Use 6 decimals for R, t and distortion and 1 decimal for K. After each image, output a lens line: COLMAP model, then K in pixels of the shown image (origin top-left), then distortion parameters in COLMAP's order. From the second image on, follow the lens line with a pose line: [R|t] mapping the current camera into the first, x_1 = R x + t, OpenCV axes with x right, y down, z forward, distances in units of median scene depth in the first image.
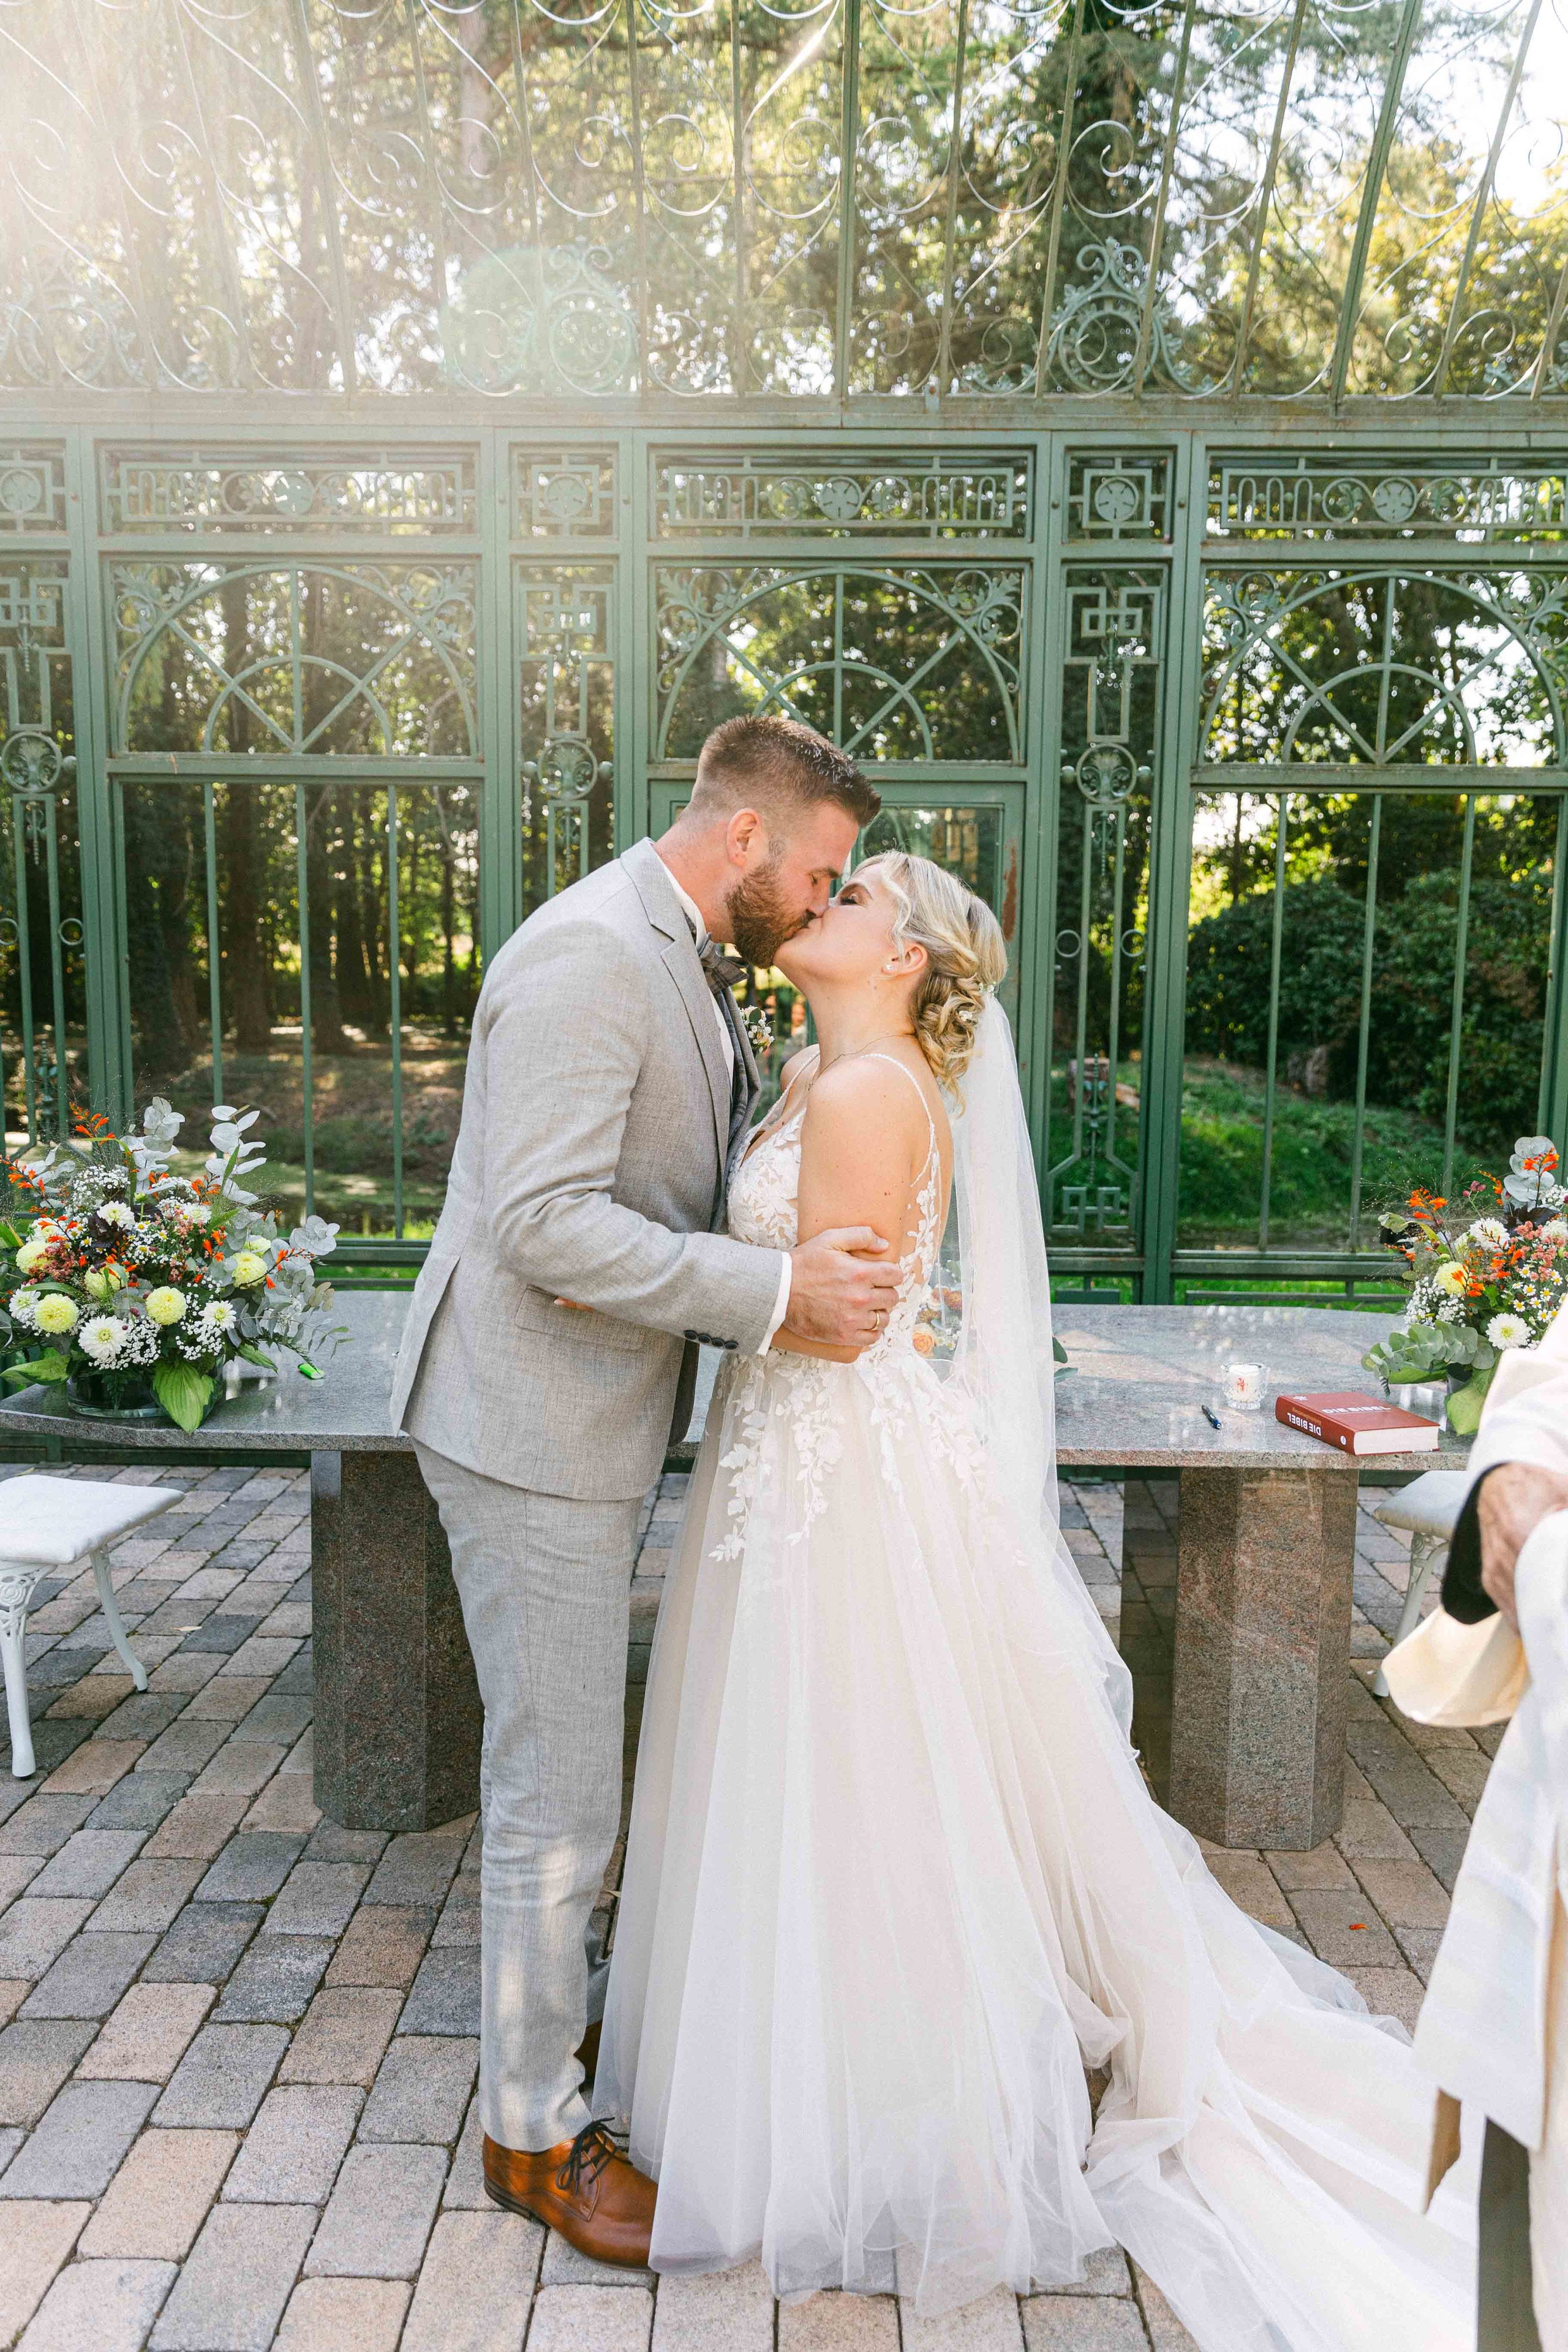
lens RADIAL K [[1680.8, 0, 784.0], [0, 1680.8, 1176.0], [0, 0, 1]] dist [-0.000695, 0.002048]
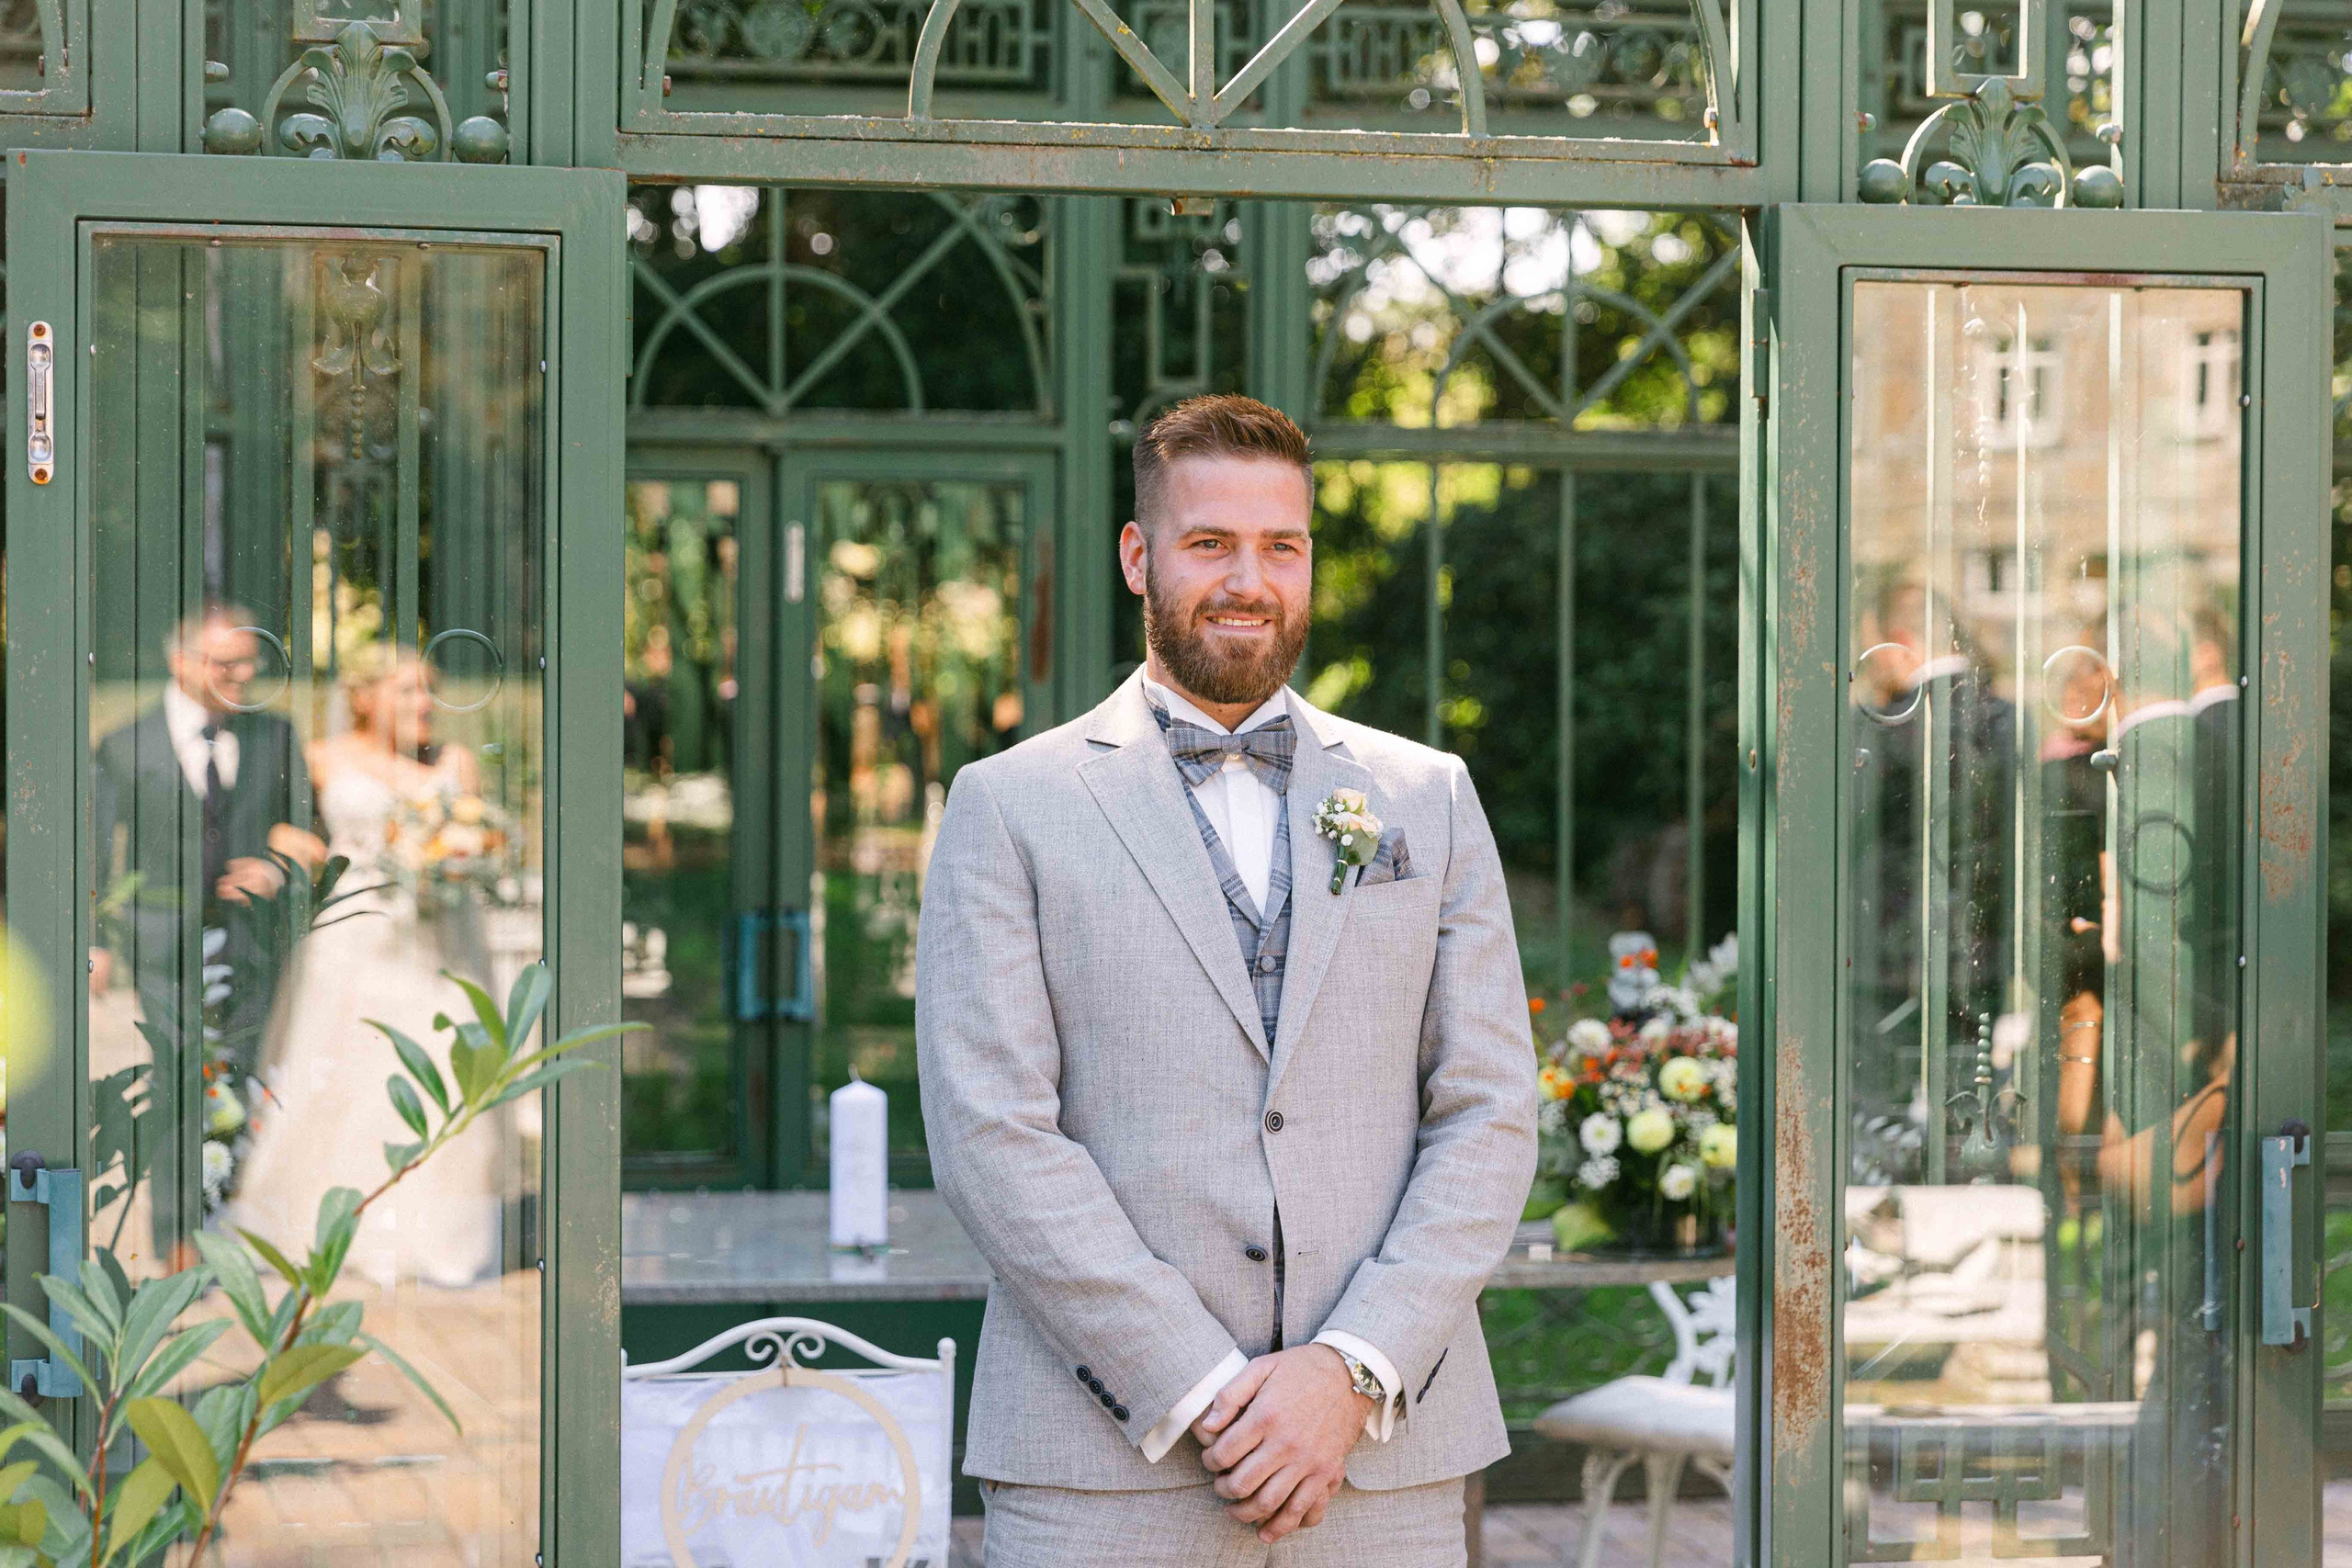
lens RADIAL K [[4826.5, 0, 1176.0], [0, 4826.5, 784.0], [0, 0, 1]] dist [0.003586, 0.116241]
pose [[0.982989, -0.008484, 0.183471, -0.165989], [0.024419, 0.996102, -0.084767, 0.064060], [-0.182036, 0.087805, 0.979364, -0.888534]]
